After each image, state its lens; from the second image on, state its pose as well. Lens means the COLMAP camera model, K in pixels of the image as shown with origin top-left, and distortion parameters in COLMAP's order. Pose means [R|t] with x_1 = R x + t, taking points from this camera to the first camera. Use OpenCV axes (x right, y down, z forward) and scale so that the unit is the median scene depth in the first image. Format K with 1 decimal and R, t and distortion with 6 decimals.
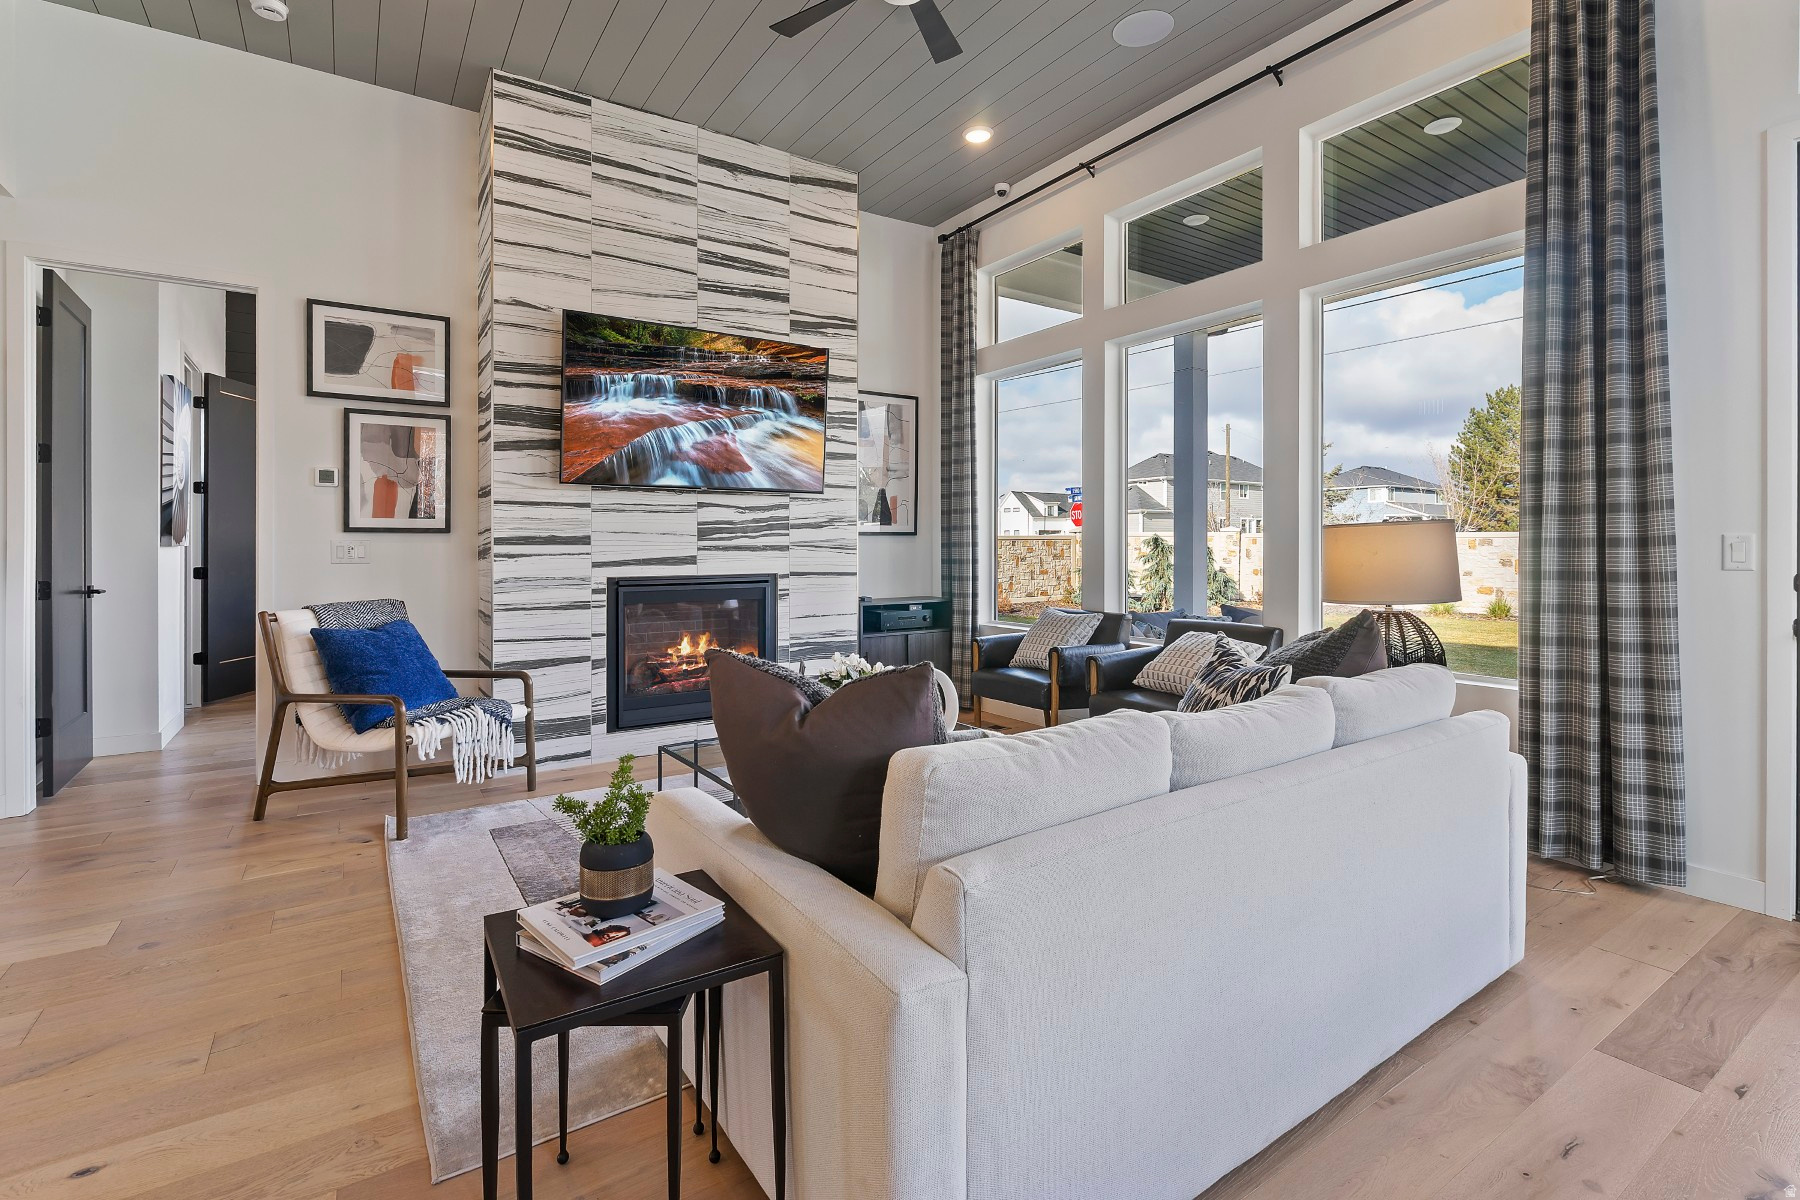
lens RADIAL K [[828.0, 0, 897.3], [0, 828.0, 544.9], [0, 0, 1]] dist [-0.004653, 0.000447]
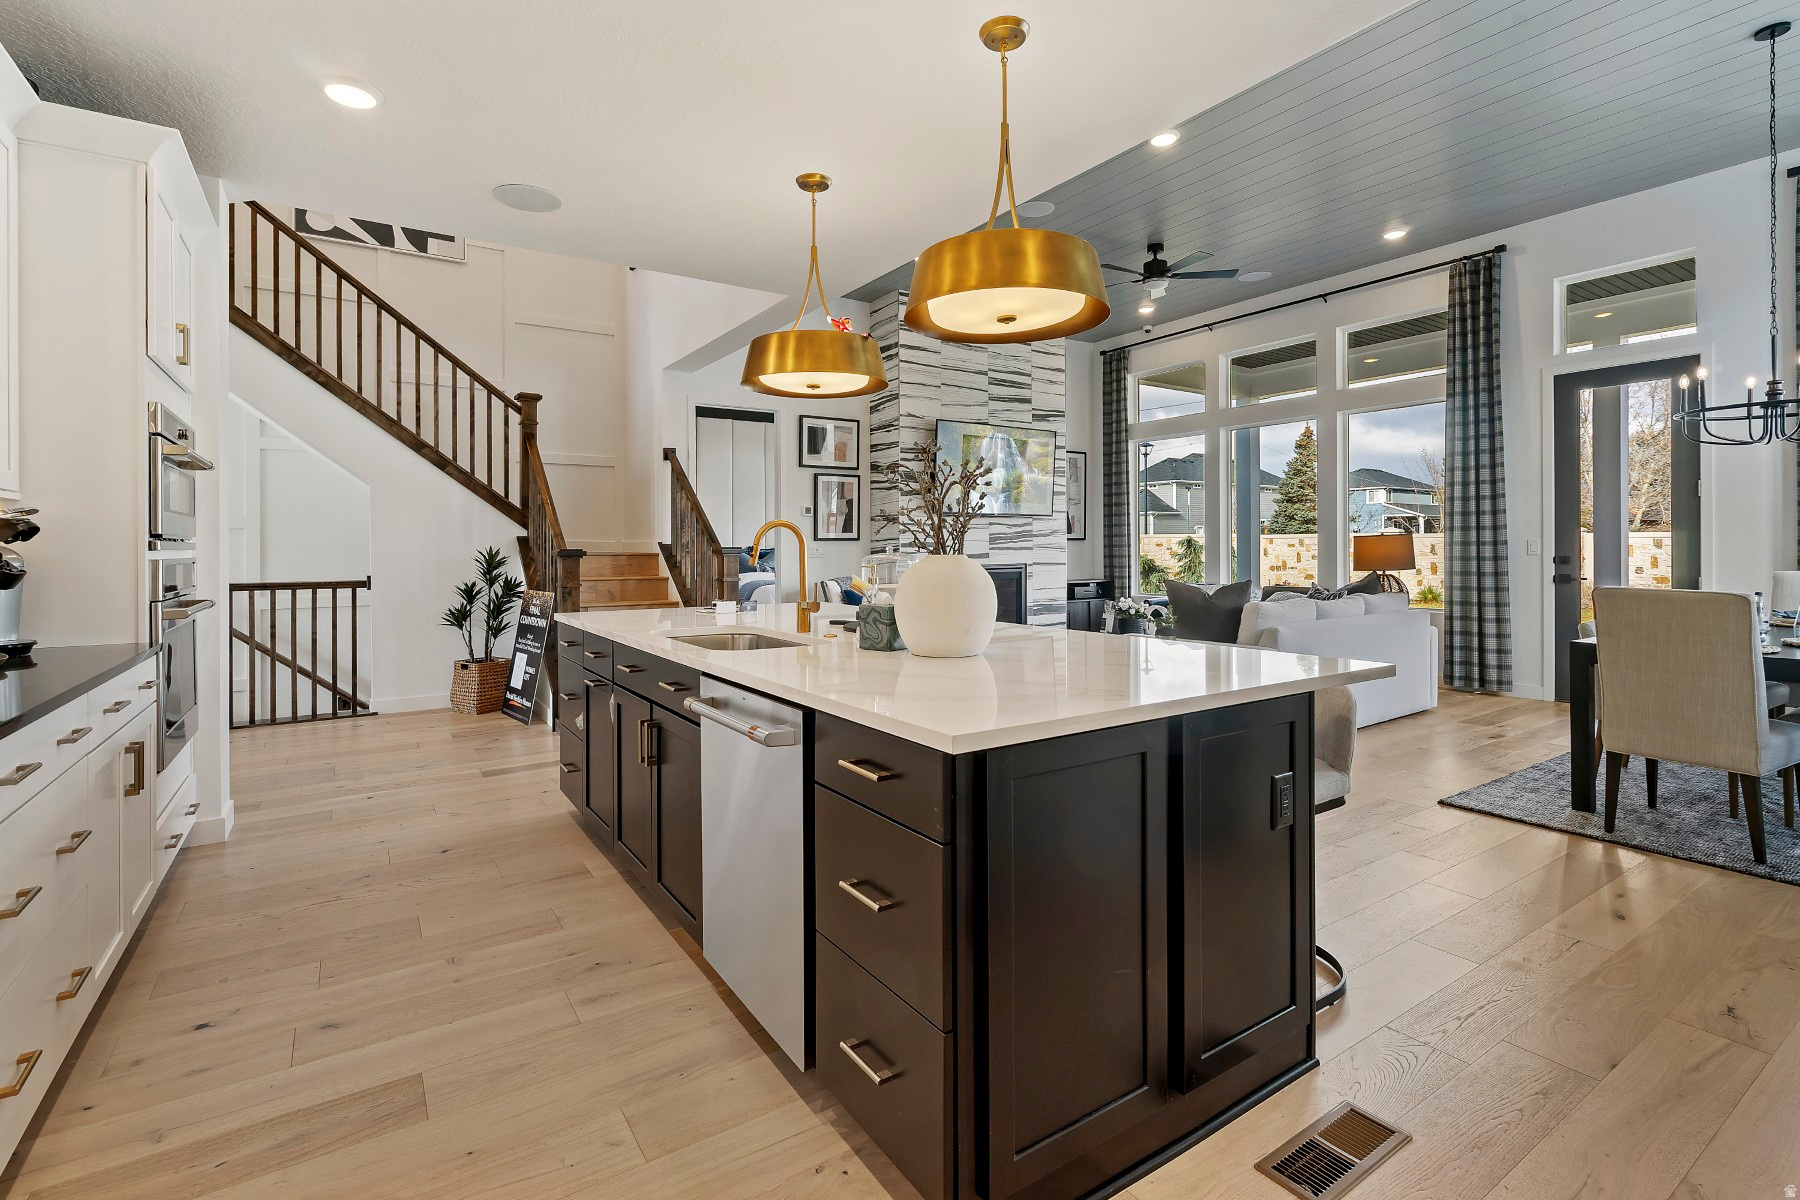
lens RADIAL K [[828.0, 0, 897.3], [0, 828.0, 544.9], [0, 0, 1]] dist [-0.004653, 0.000447]
pose [[0.999987, -0.004948, 0.001367, -0.480909], [0.004950, 0.999987, -0.001401, -0.002437], [-0.001360, 0.001408, 0.999998, -0.819630]]
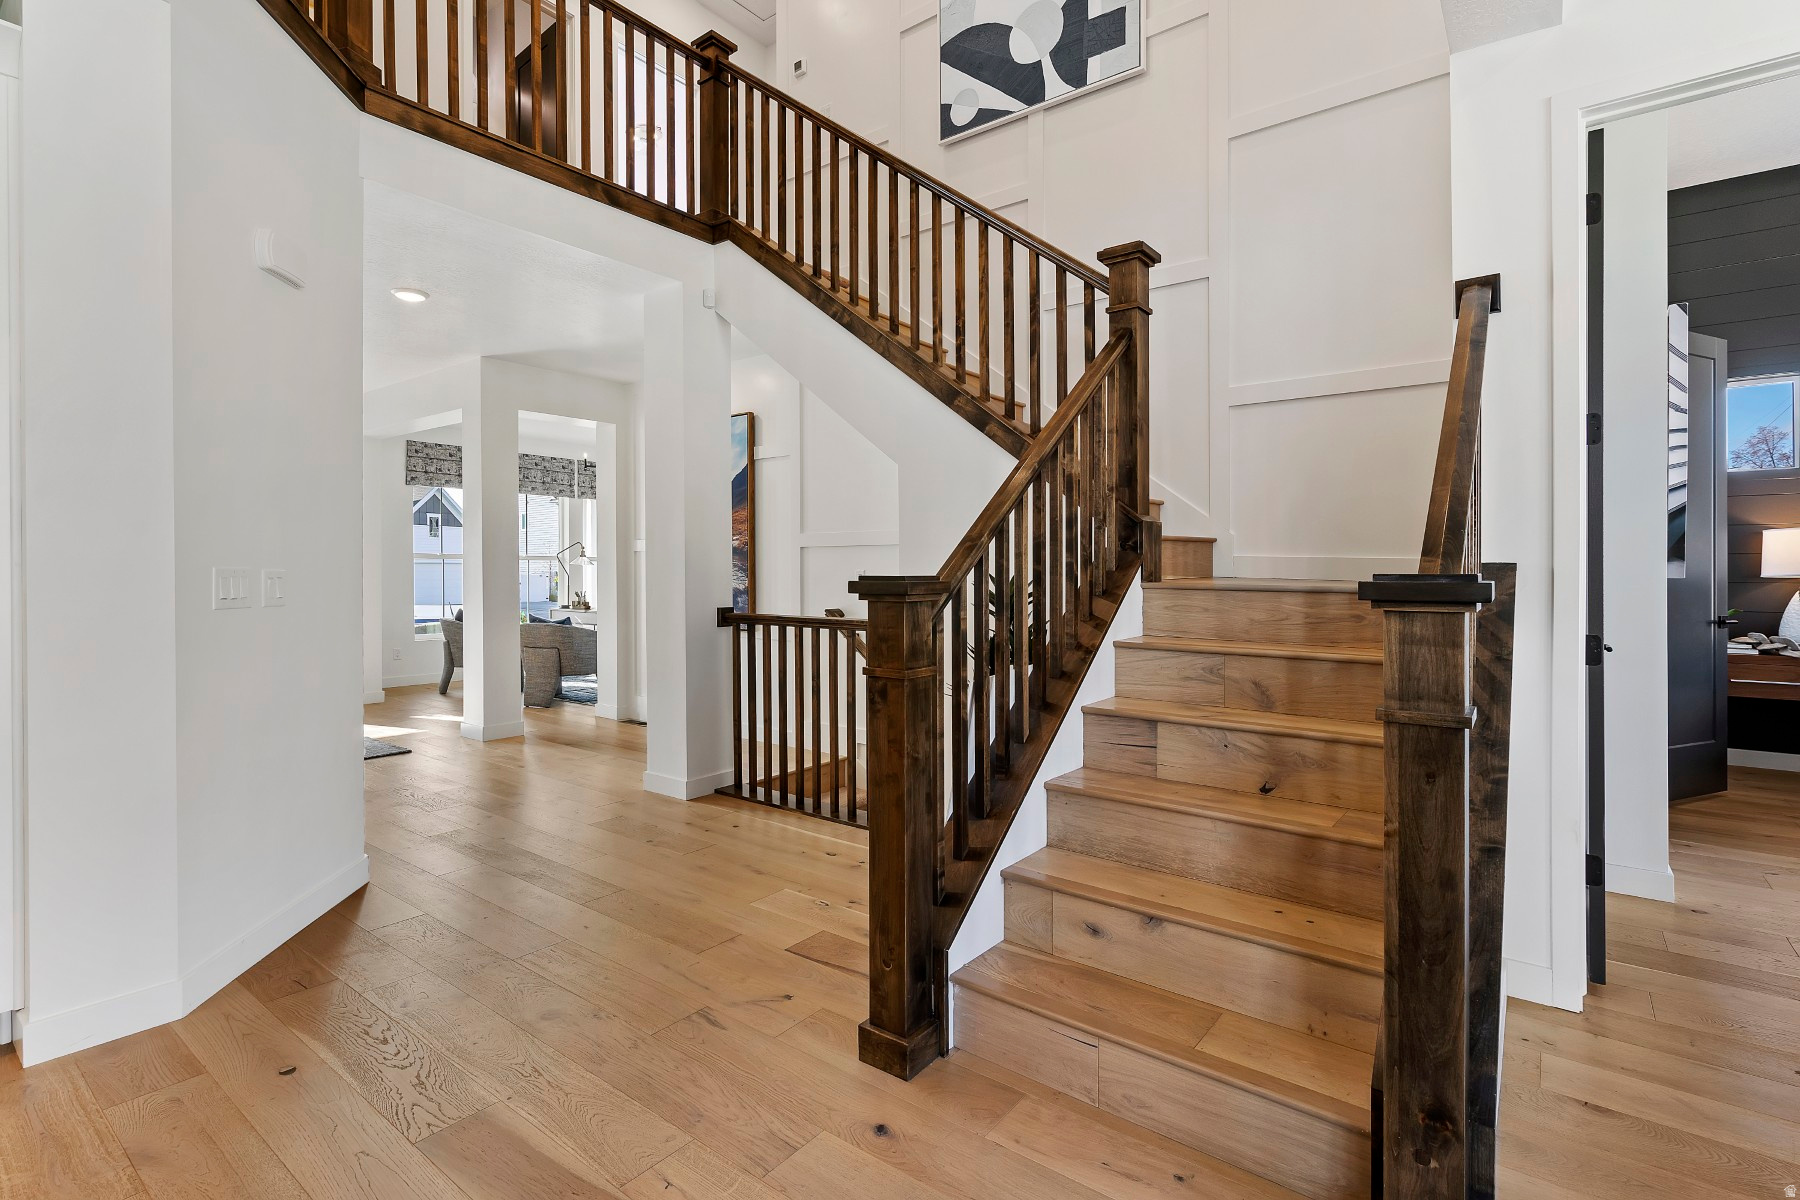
lens RADIAL K [[853.8, 0, 894.1], [0, 853.8, 566.2], [0, 0, 1]] dist [0.002599, 0.000411]
pose [[0.321872, -0.008237, -0.946747, -0.515227], [-0.000079, 0.999962, -0.008726, -0.000775], [0.946783, 0.002883, 0.321860, 0.257334]]
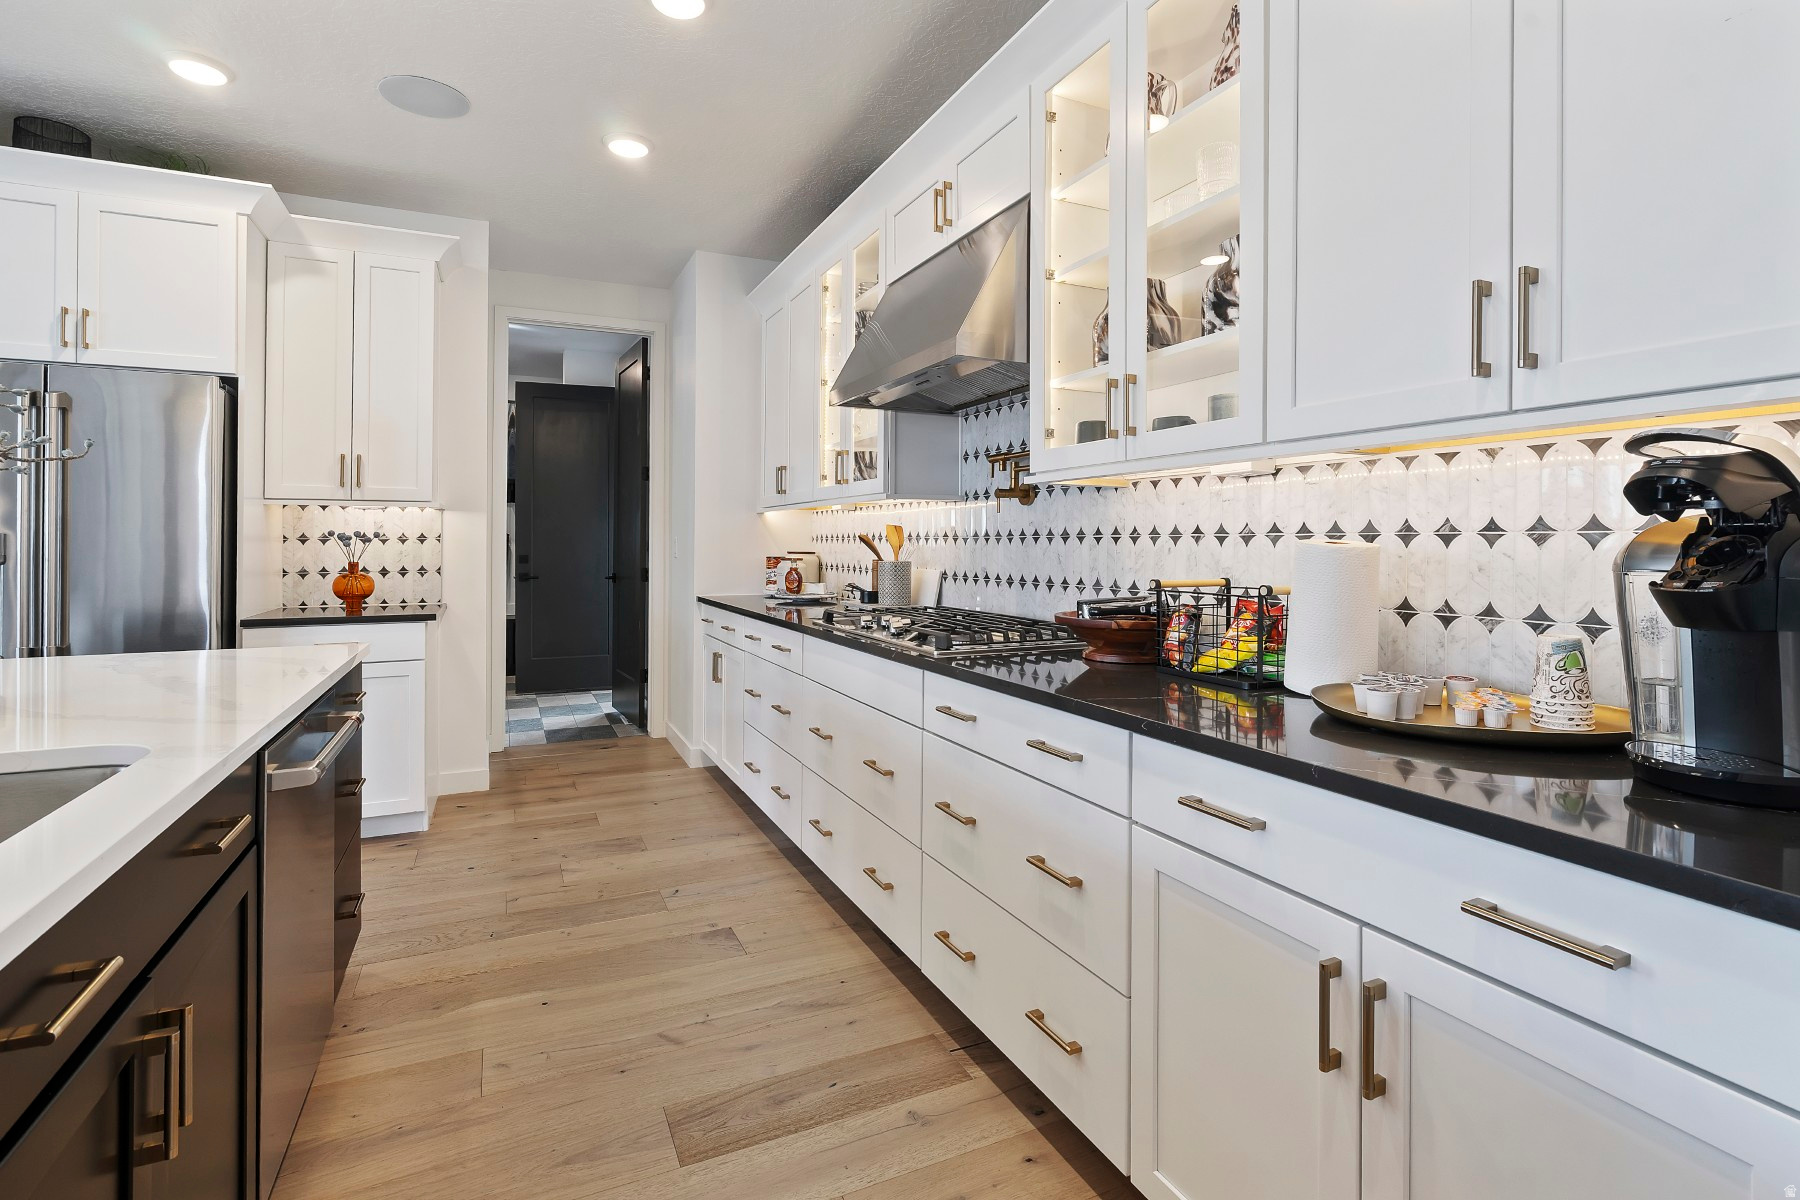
lens RADIAL K [[844.8, 0, 899.3], [0, 844.8, 539.9], [0, 0, 1]] dist [-0.001252, -0.000137]
pose [[-0.989895, -0.002173, 0.141785, -0.876531], [-0.002654, 0.999991, -0.003204, 0.001100], [-0.141777, -0.003548, -0.989892, -0.035877]]
